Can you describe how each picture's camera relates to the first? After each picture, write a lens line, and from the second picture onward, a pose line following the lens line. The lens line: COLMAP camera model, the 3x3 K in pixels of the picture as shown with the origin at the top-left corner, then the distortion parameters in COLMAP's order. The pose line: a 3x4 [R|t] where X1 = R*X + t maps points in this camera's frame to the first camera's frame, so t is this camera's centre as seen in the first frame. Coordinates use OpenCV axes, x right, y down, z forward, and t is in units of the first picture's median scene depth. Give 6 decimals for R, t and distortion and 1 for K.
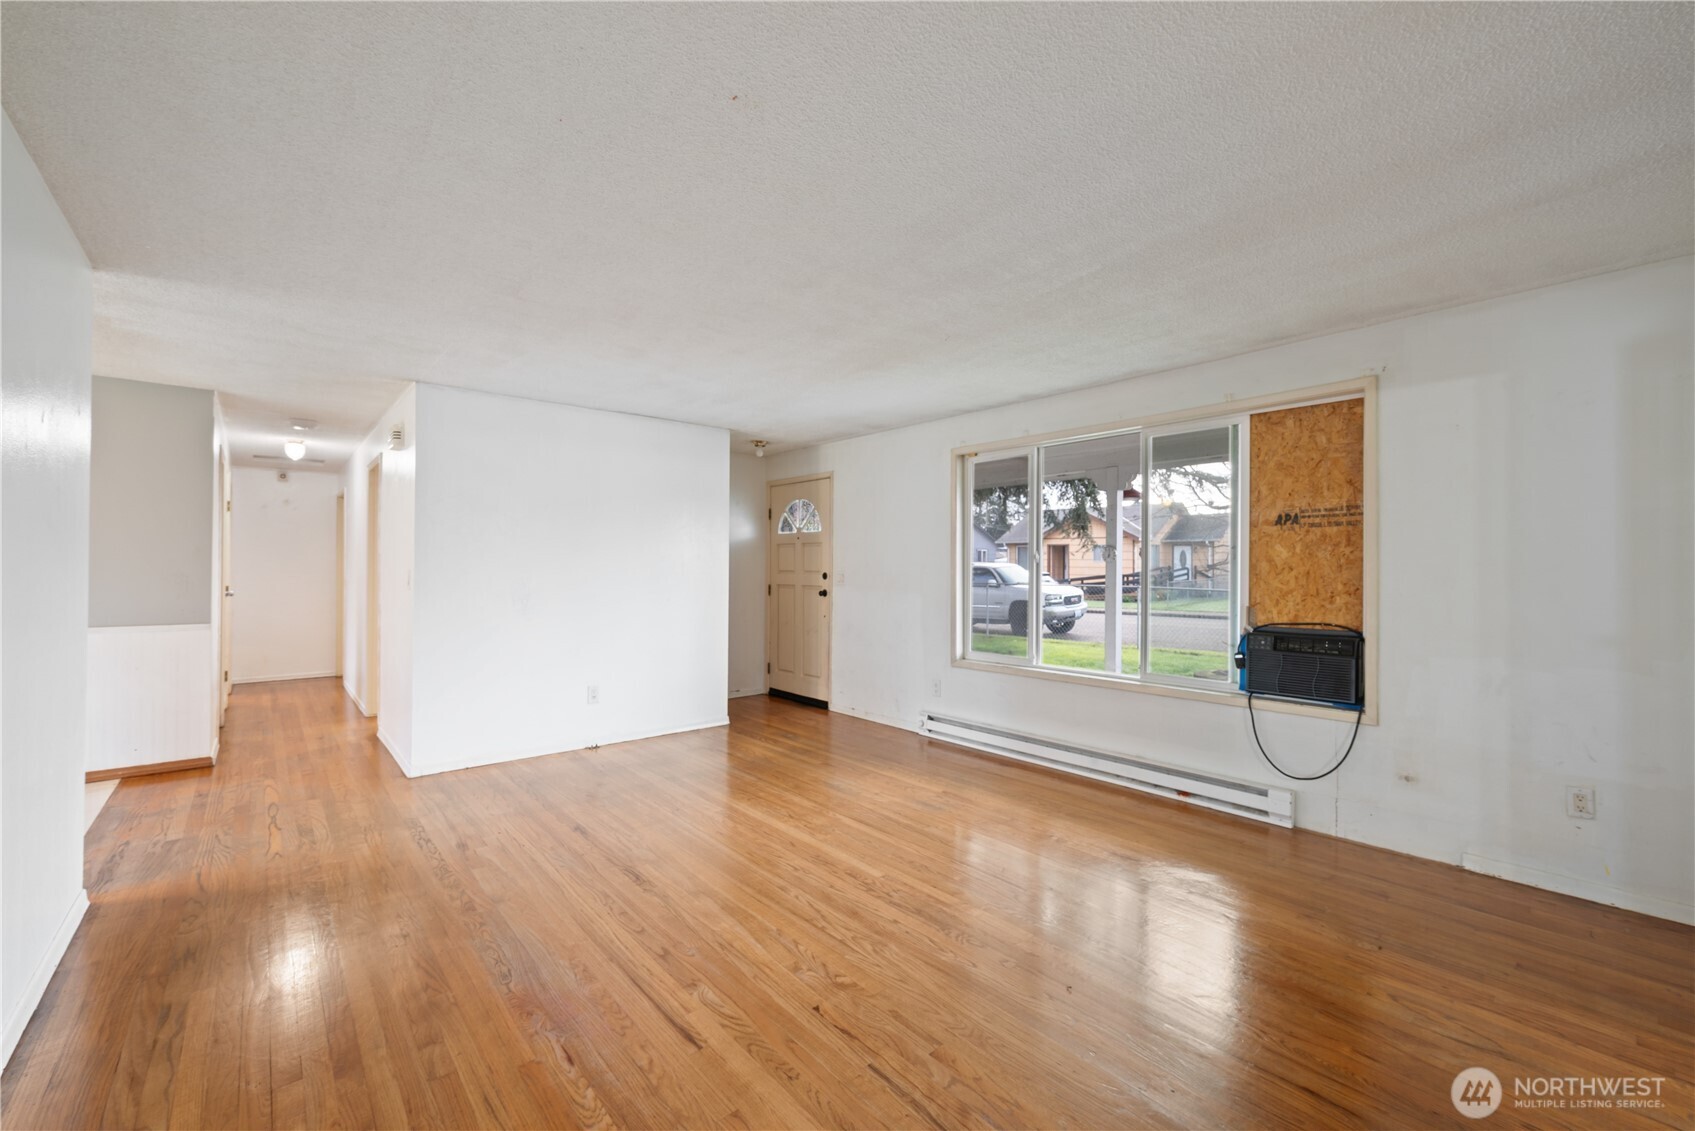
lens RADIAL K [[678.7, 0, 839.7], [0, 678.7, 571.7], [0, 0, 1]] dist [-0.000839, -0.000170]
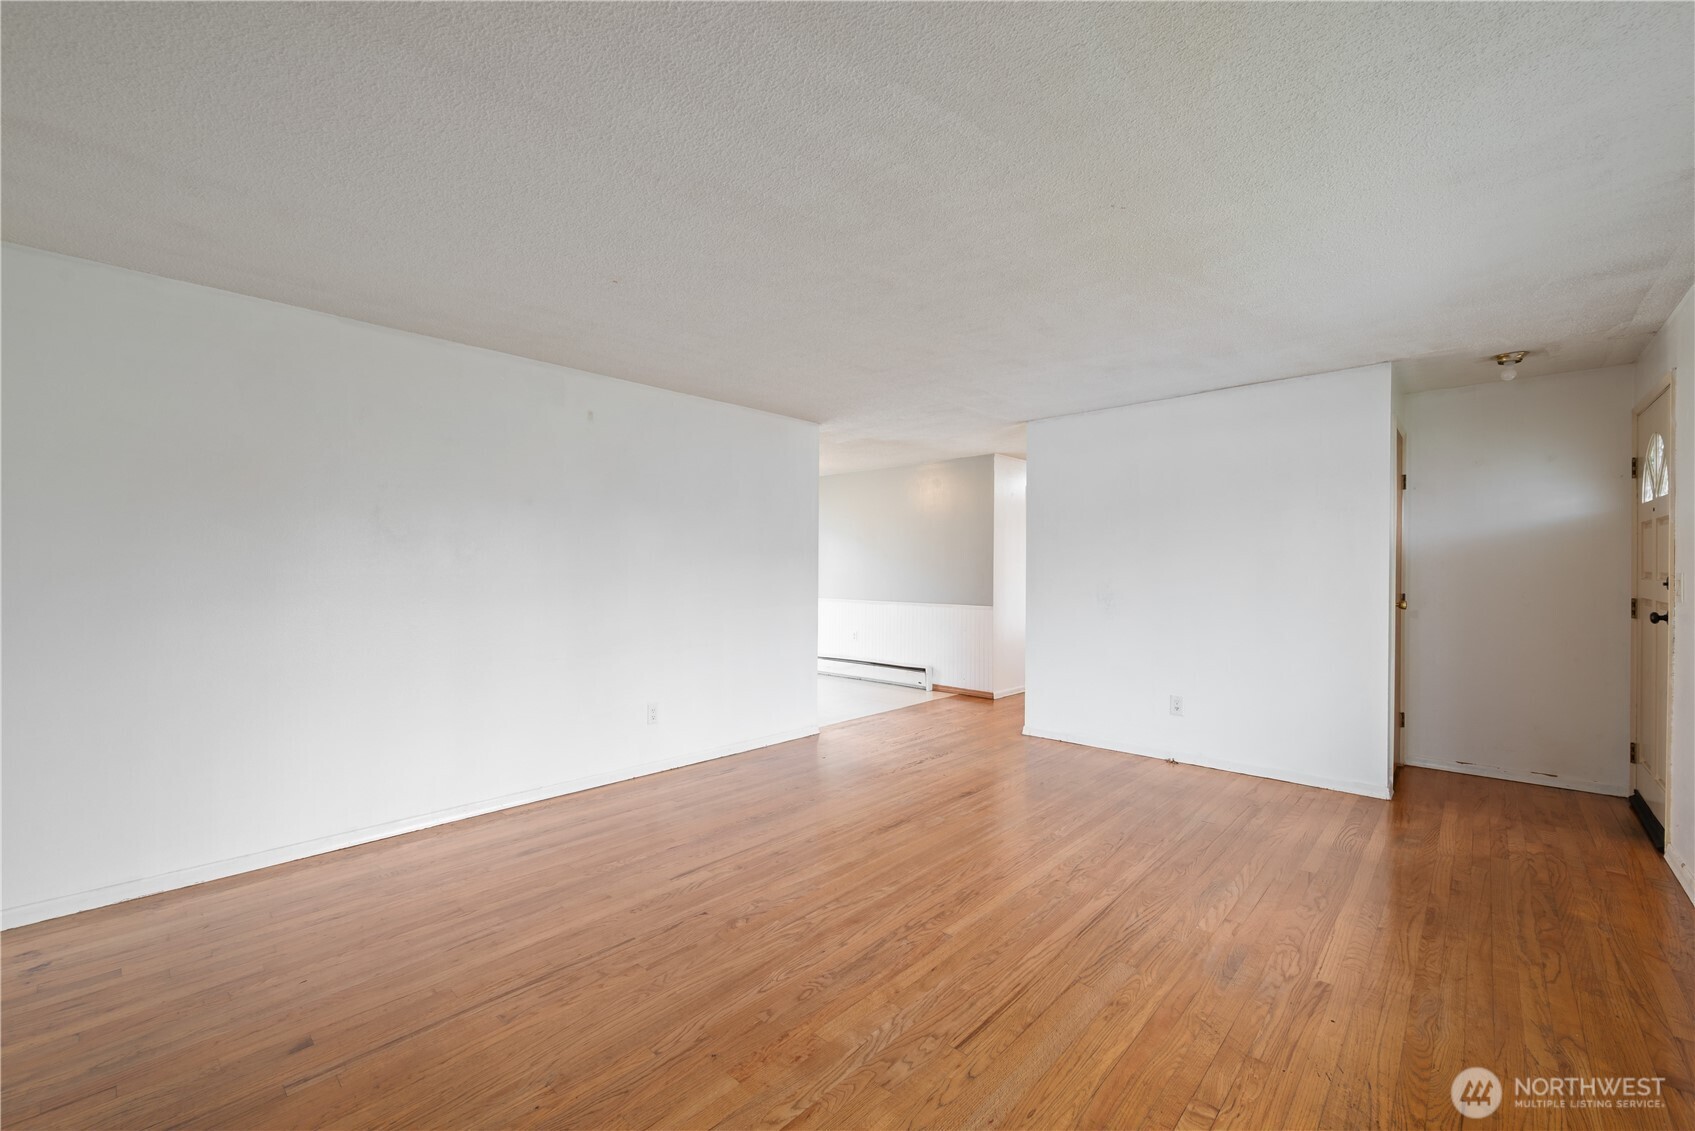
lens RADIAL K [[678.7, 0, 847.4], [0, 678.7, 579.9], [0, 0, 1]] dist [-0.000839, -0.000170]
pose [[0.122999, 0.013438, -0.992316, 0.701764], [-0.004512, 0.999906, 0.012981, -0.001186], [0.992396, 0.002880, 0.123048, 0.617554]]
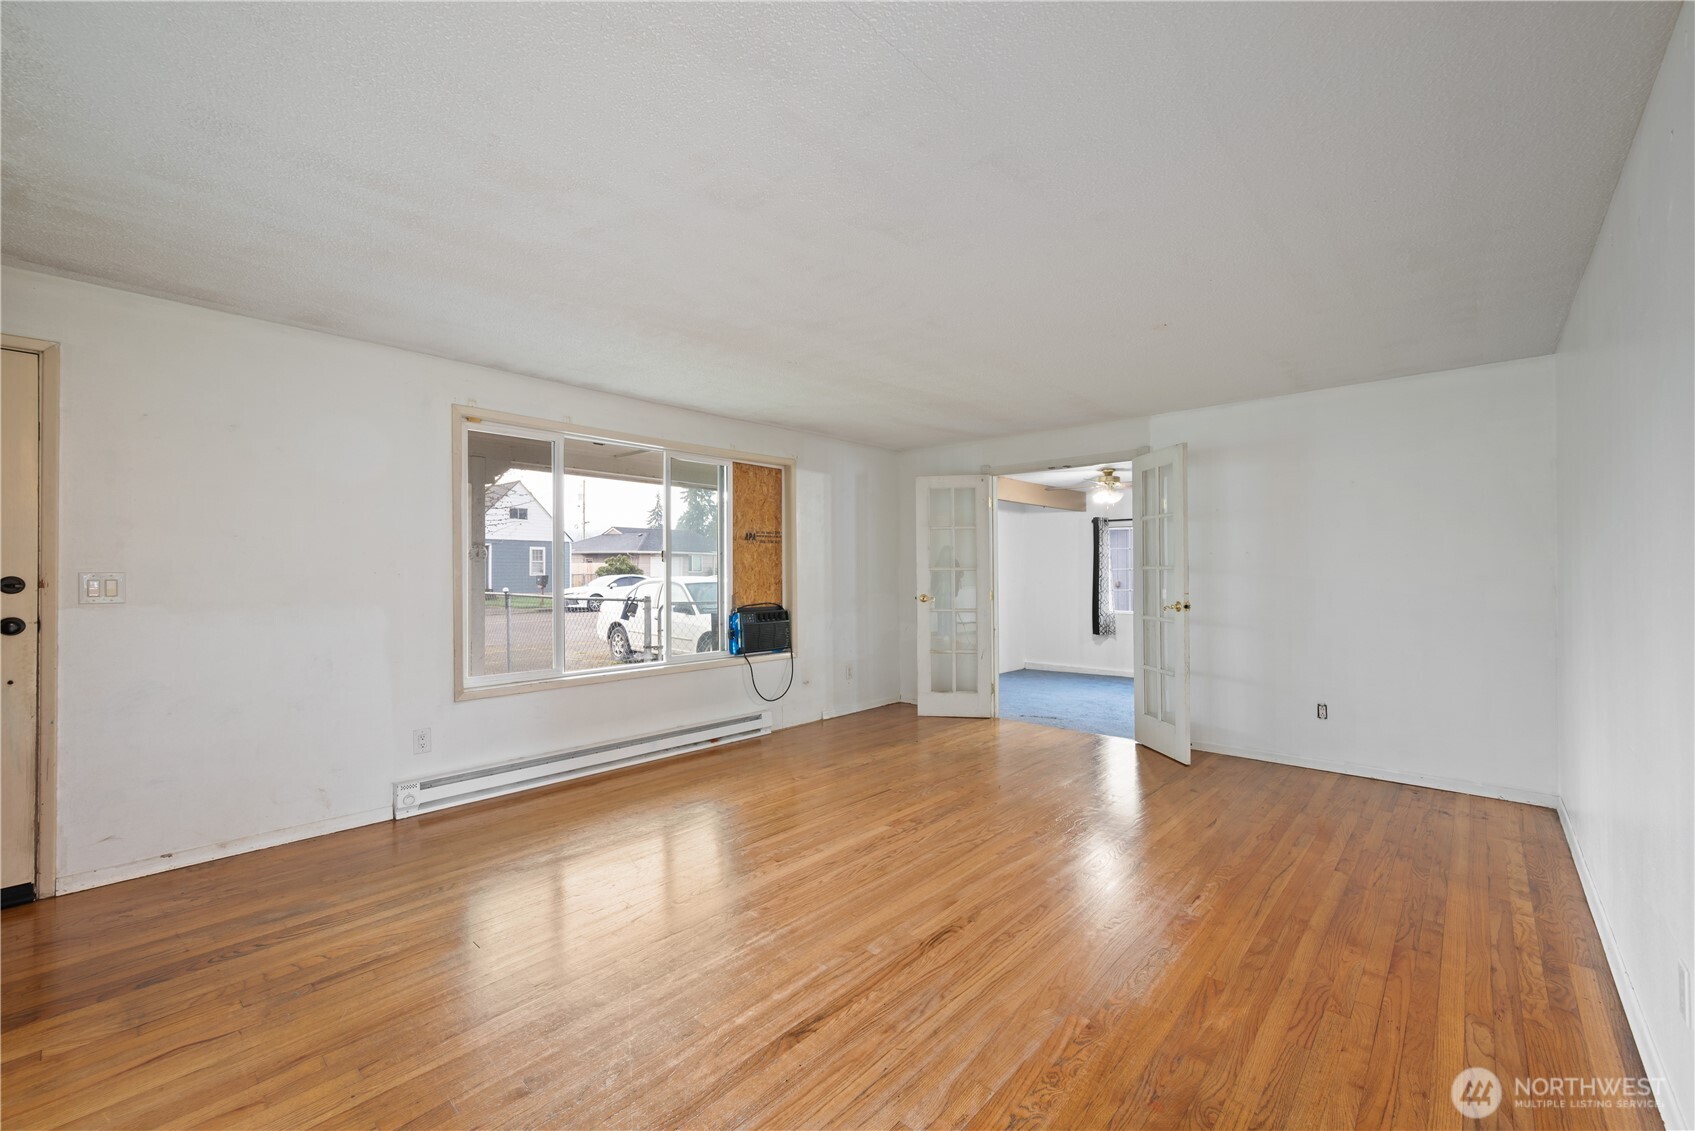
lens RADIAL K [[695.9, 0, 841.1], [0, 695.9, 565.3], [0, 0, 1]] dist [0.000914, 0.000104]
pose [[-0.124081, 0.004567, 0.992262, -0.916809], [0.003245, 0.999986, -0.004197, -0.005306], [-0.992267, 0.002699, -0.124094, 0.985961]]
